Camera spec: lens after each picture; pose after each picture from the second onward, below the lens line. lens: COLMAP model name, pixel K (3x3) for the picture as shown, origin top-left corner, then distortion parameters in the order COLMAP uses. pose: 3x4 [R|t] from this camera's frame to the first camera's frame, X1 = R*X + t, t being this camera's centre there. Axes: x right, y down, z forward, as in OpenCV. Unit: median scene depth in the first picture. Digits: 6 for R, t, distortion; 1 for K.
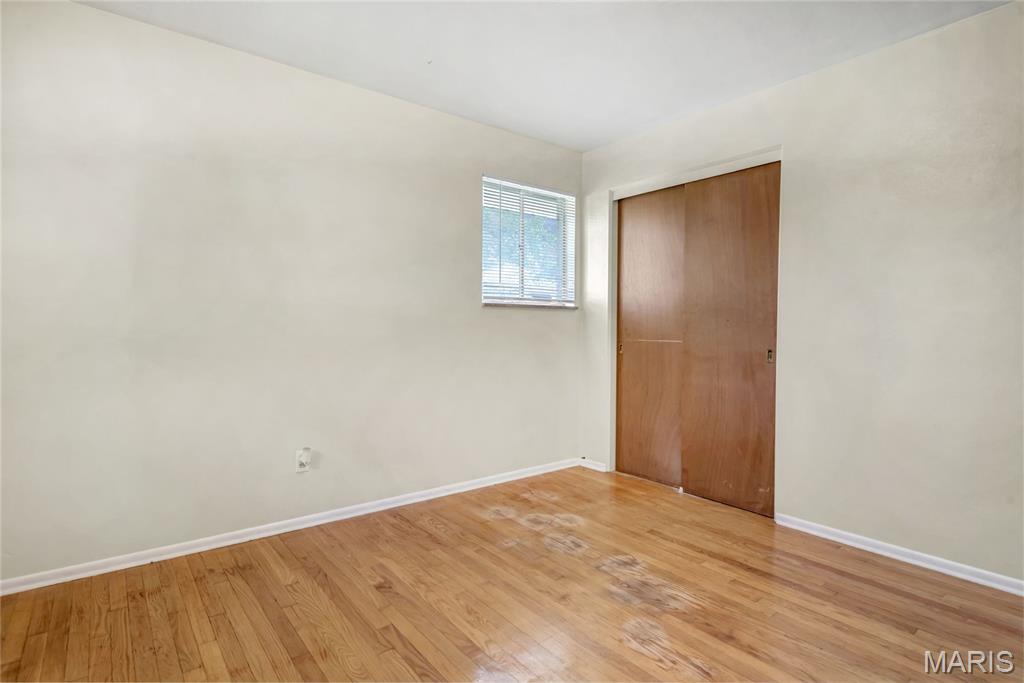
lens RADIAL K [[528.3, 0, 512.0], [0, 528.3, 341.5], [0, 0, 1]] dist [0.044533, -0.030429]
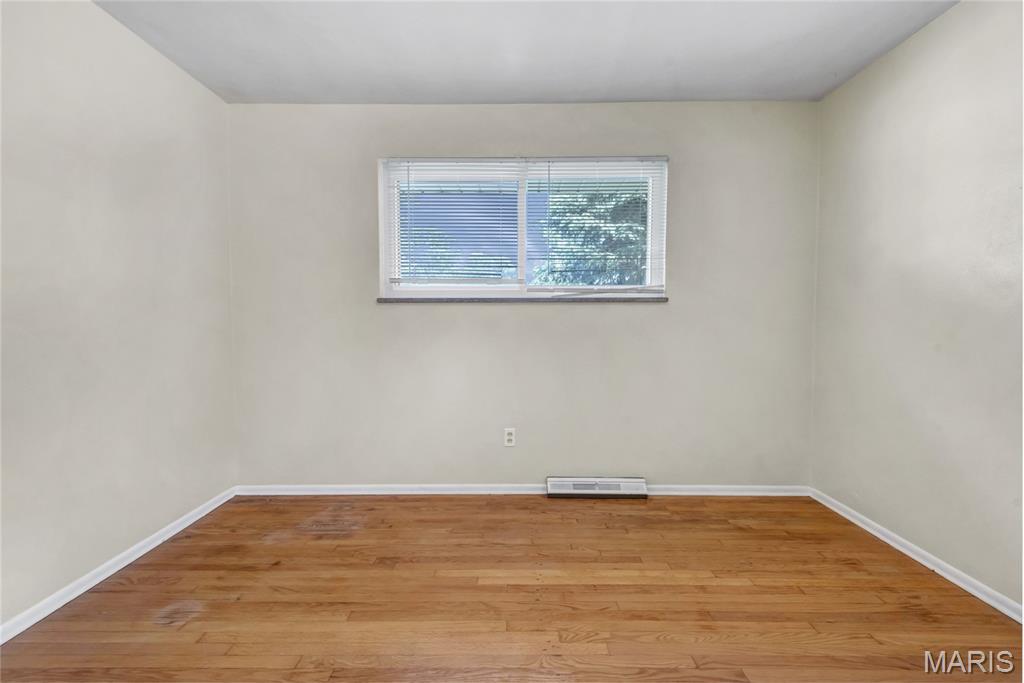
lens RADIAL K [[449.4, 0, 512.0], [0, 449.4, 341.5], [0, 0, 1]] dist [0.040044, -0.024573]
pose [[-0.619930, 0.032025, -0.784004, 0.564549], [-0.027165, 0.997692, 0.062234, -0.044660], [0.784187, 0.059878, -0.617629, 1.135599]]
